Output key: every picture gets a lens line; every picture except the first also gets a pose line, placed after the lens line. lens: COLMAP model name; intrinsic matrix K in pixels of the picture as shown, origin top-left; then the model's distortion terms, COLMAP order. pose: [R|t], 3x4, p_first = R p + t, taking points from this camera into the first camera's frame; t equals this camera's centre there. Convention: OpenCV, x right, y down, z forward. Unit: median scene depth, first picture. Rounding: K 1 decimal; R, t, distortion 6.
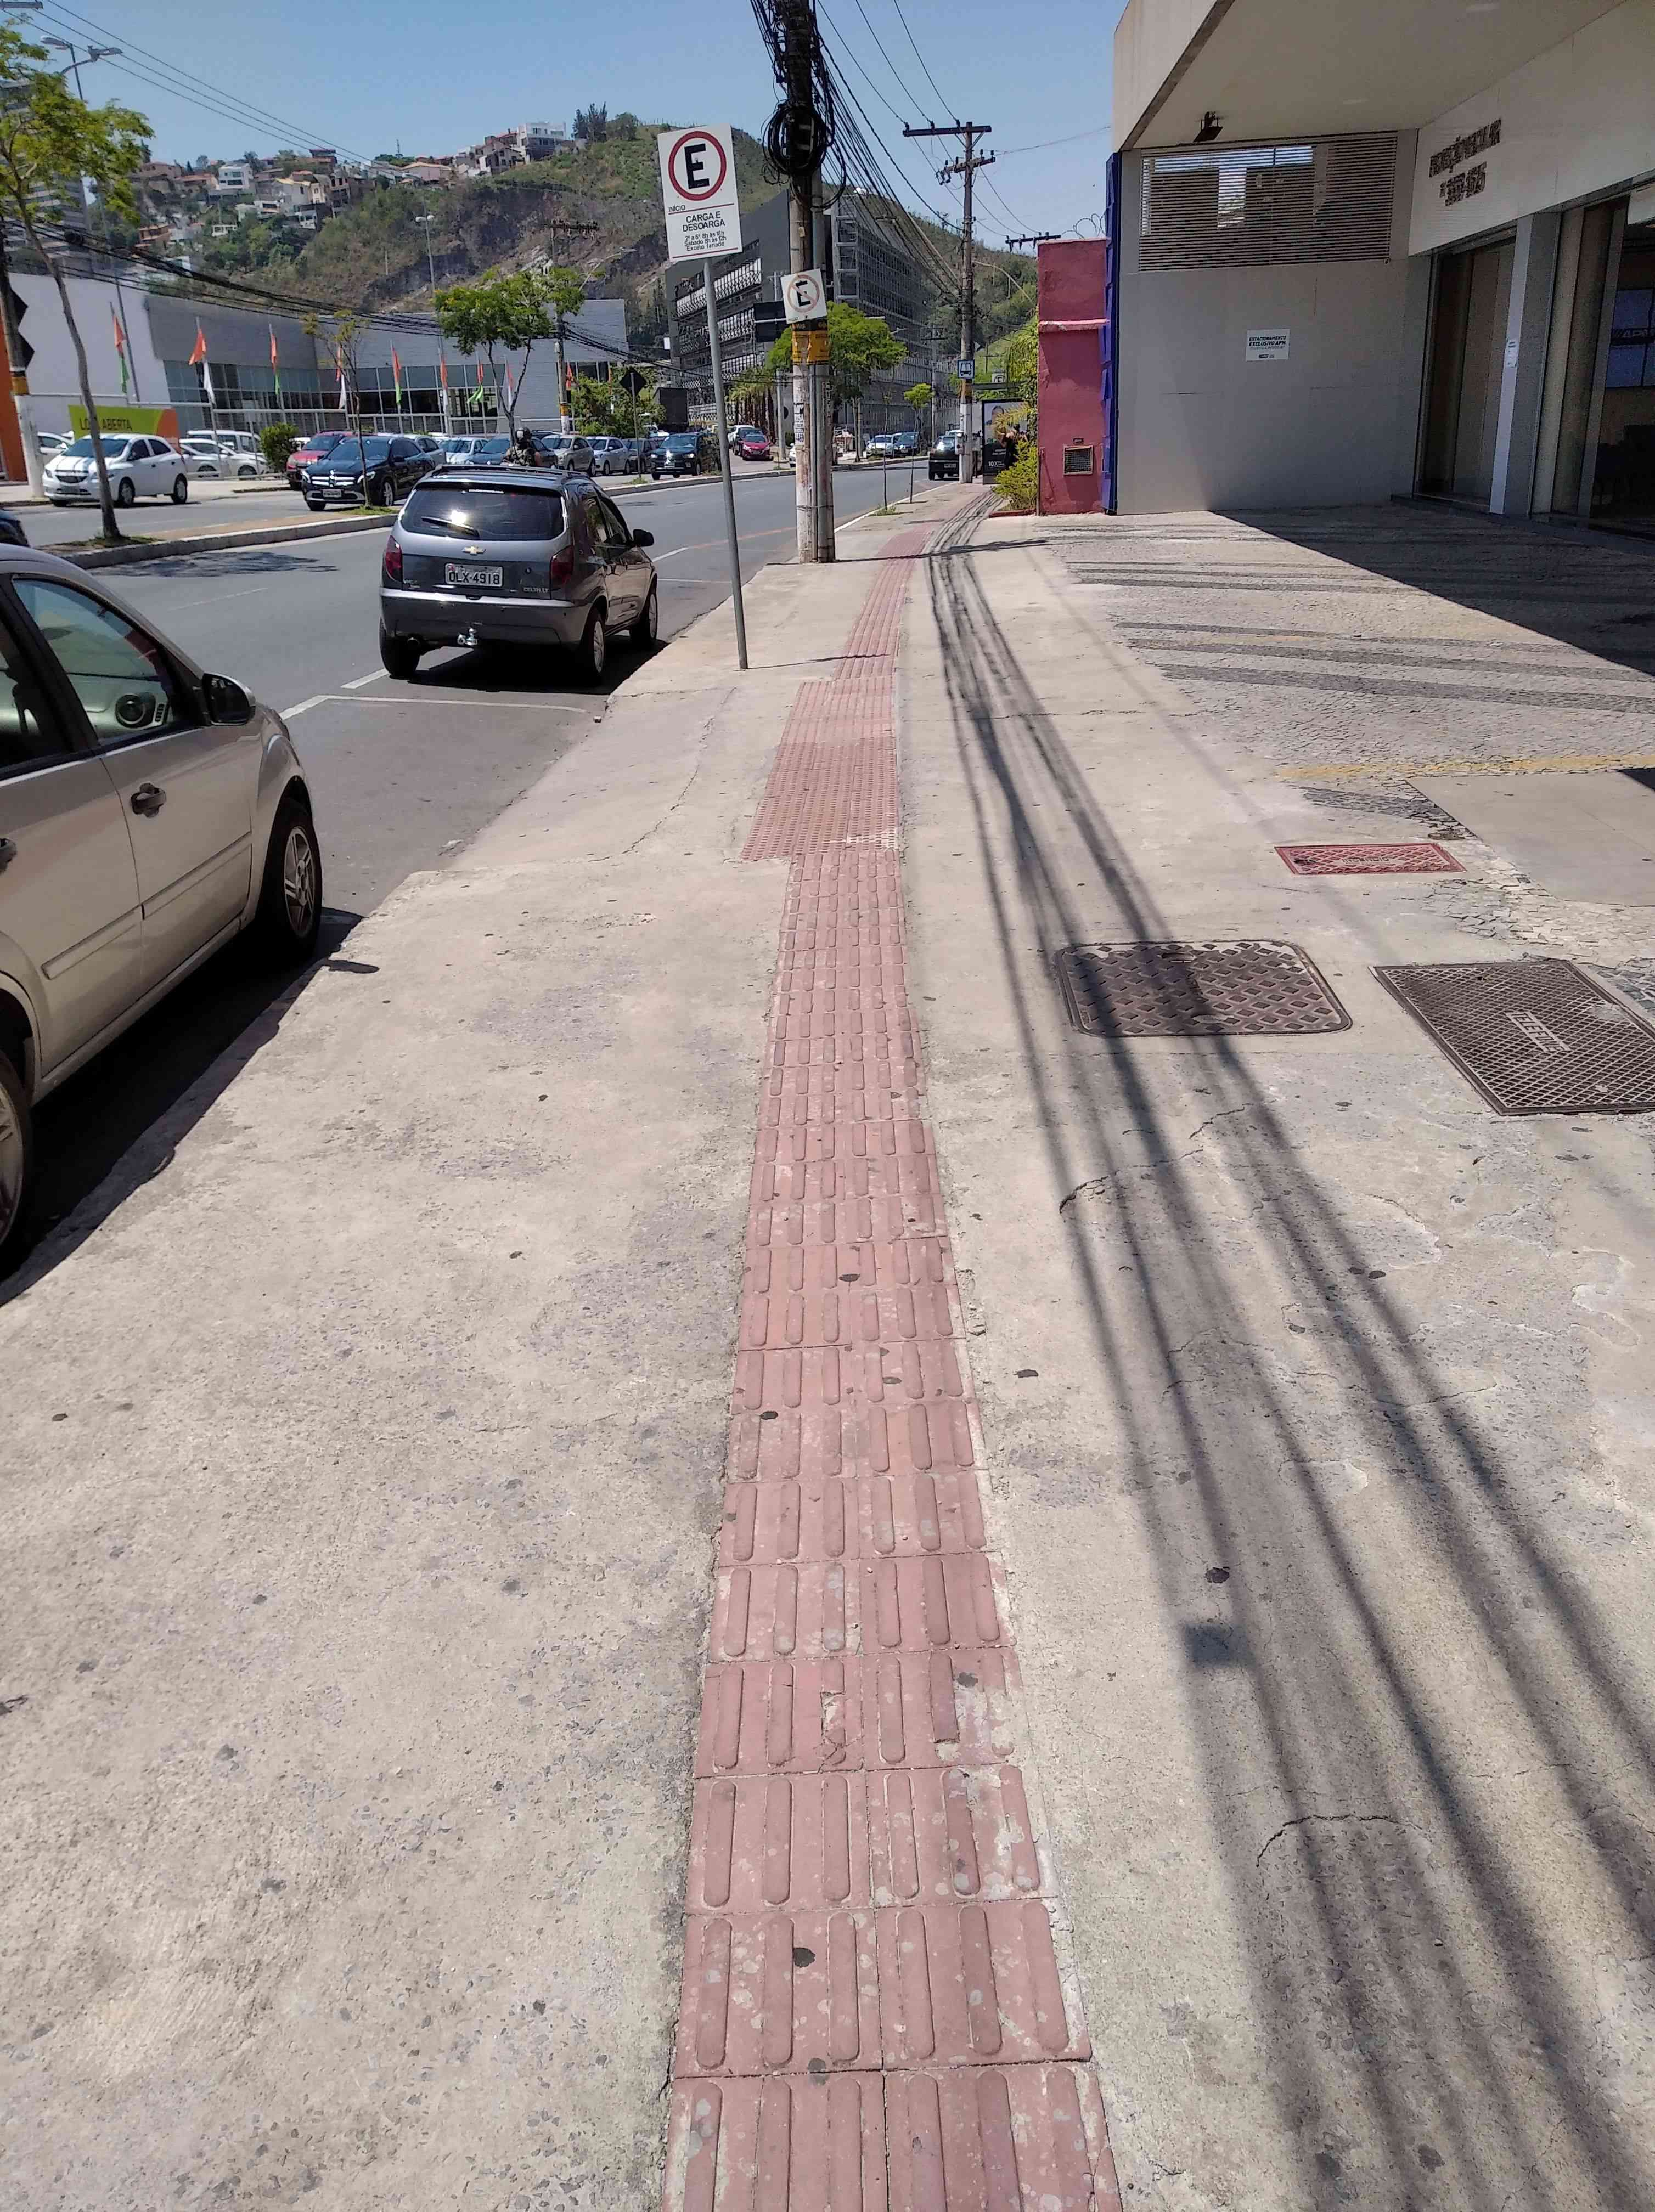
lens RADIAL K [[1701.1, 0, 812.3], [0, 1701.1, 1098.7], [0, 0, 1]] dist [0.026457, -0.017400]
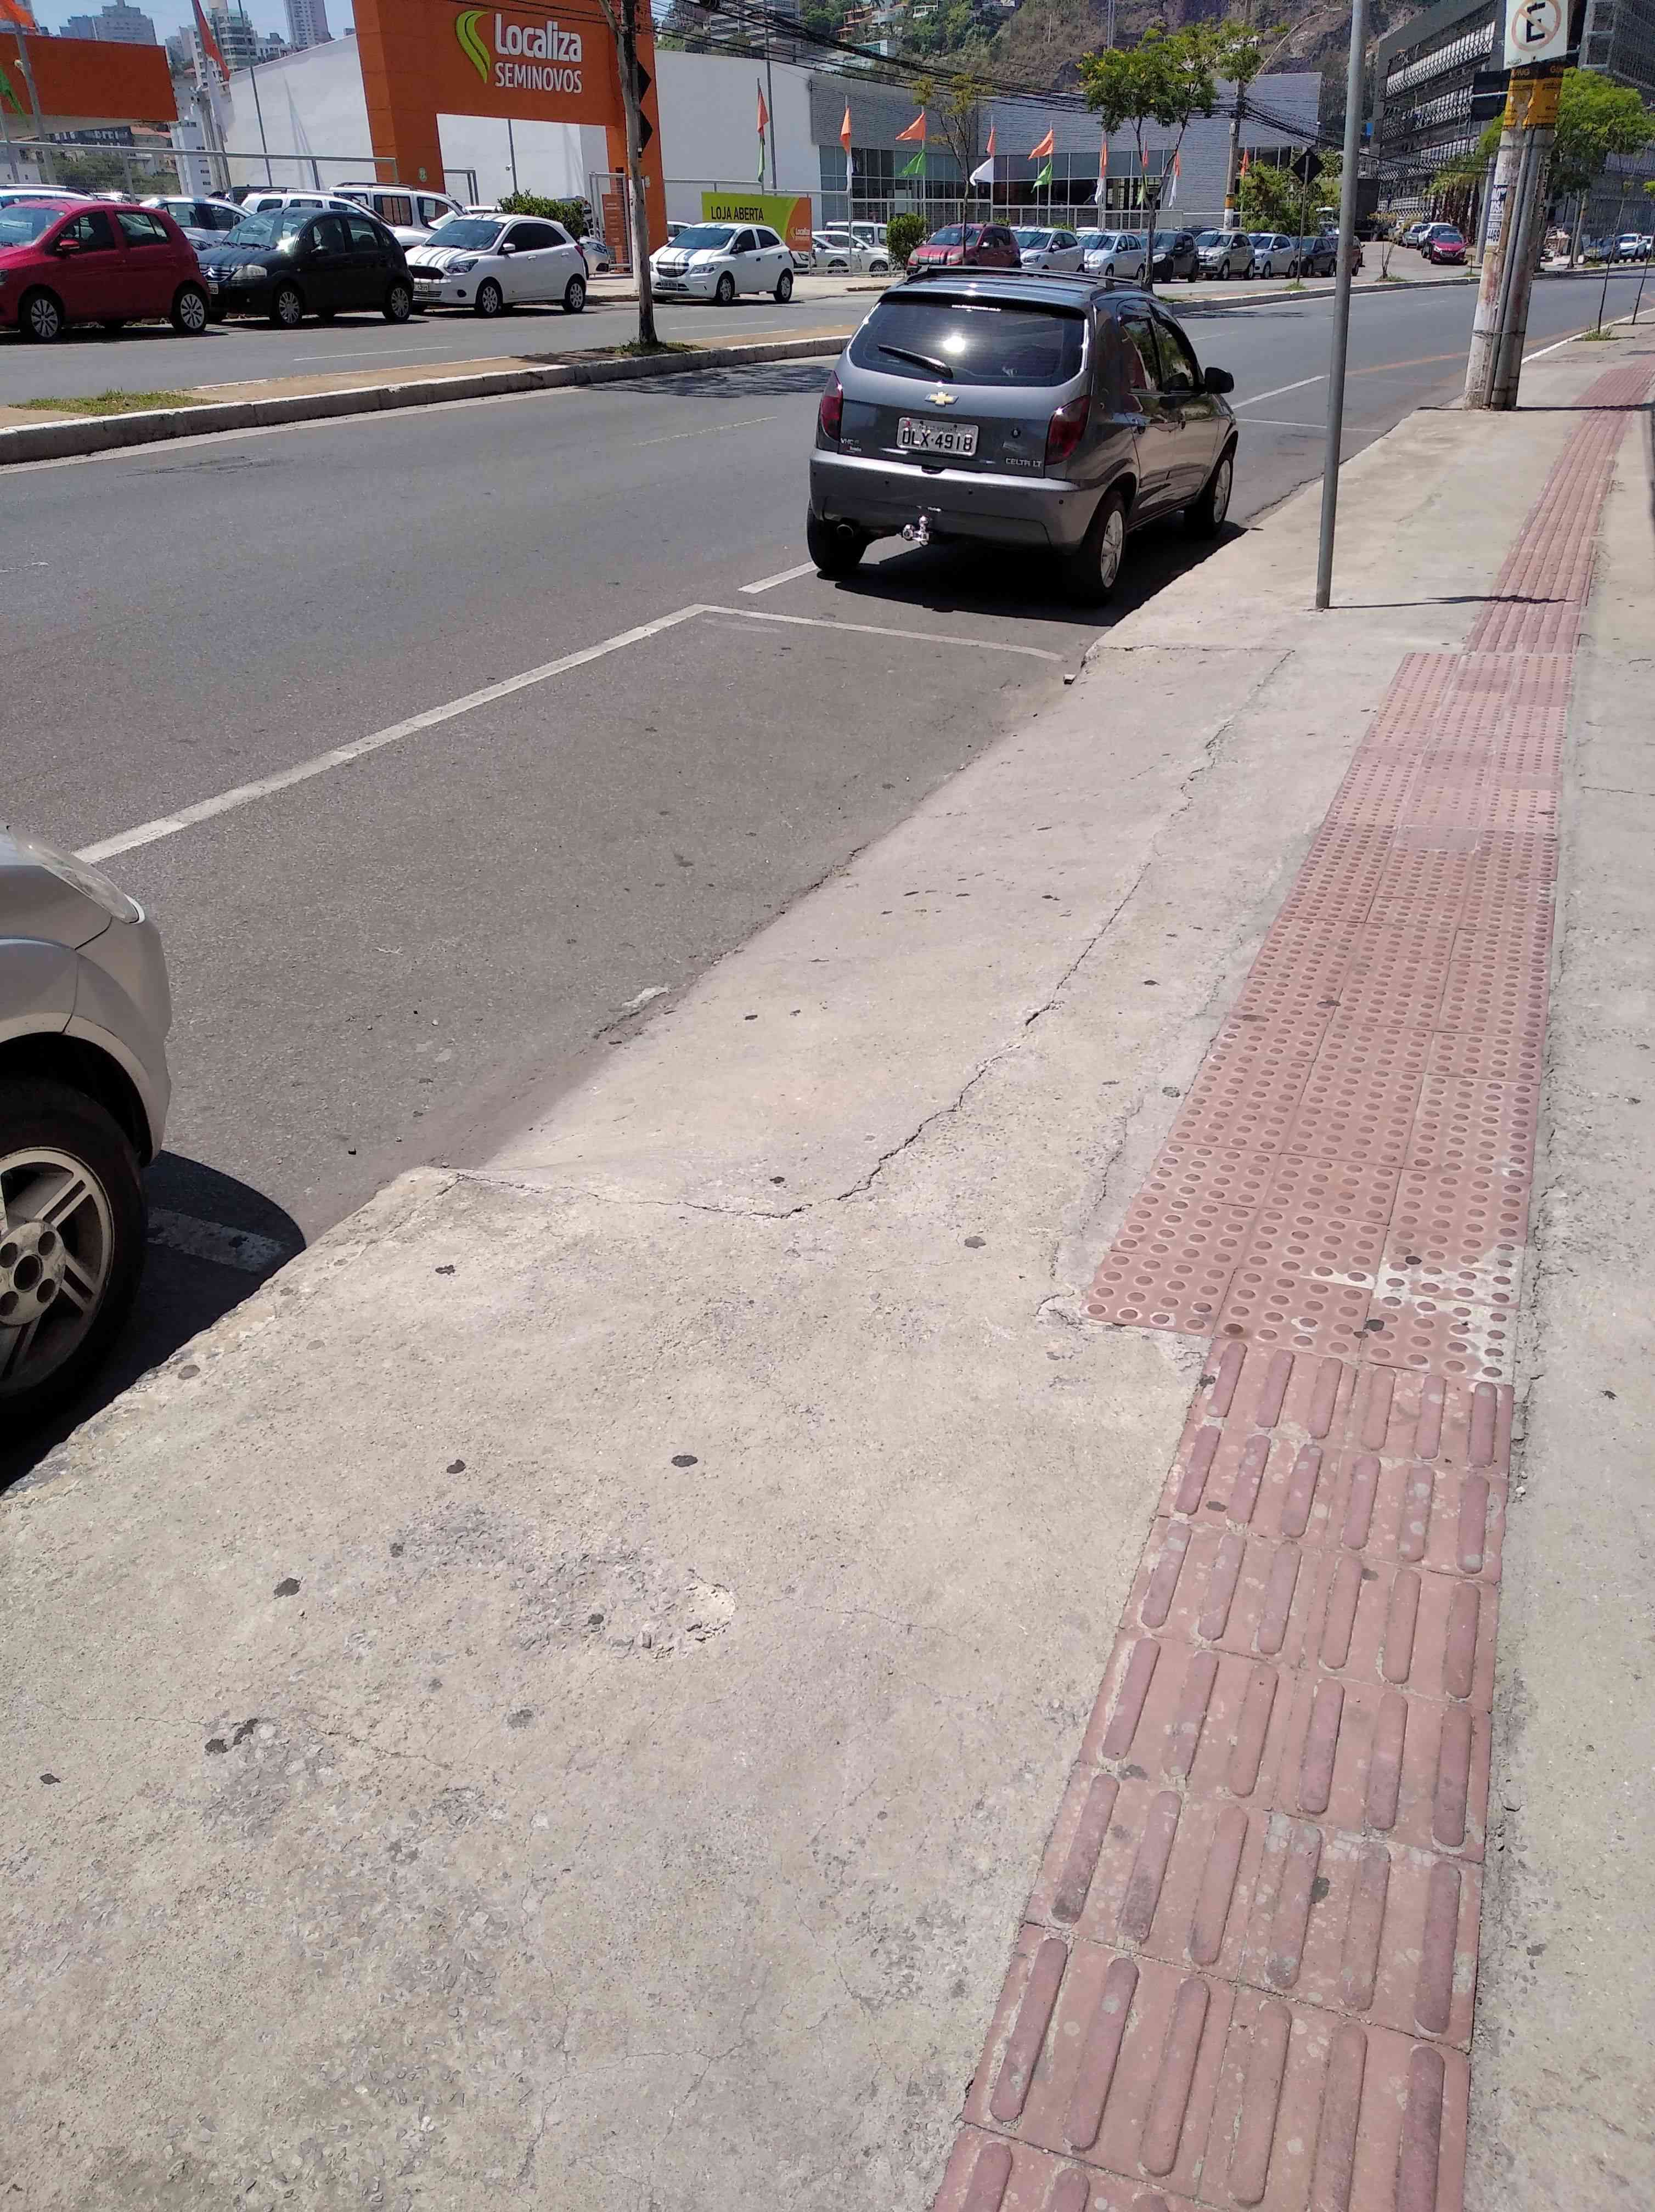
lens RADIAL K [[1701.1, 0, 820.9], [0, 1701.1, 1098.2], [0, 0, 1]] dist [0.026457, -0.017400]
pose [[0.939438, 0.167910, -0.298768, 0.002791], [-0.137830, 0.983256, 0.119207, -0.058453], [0.313782, -0.070809, 0.946851, 0.154265]]
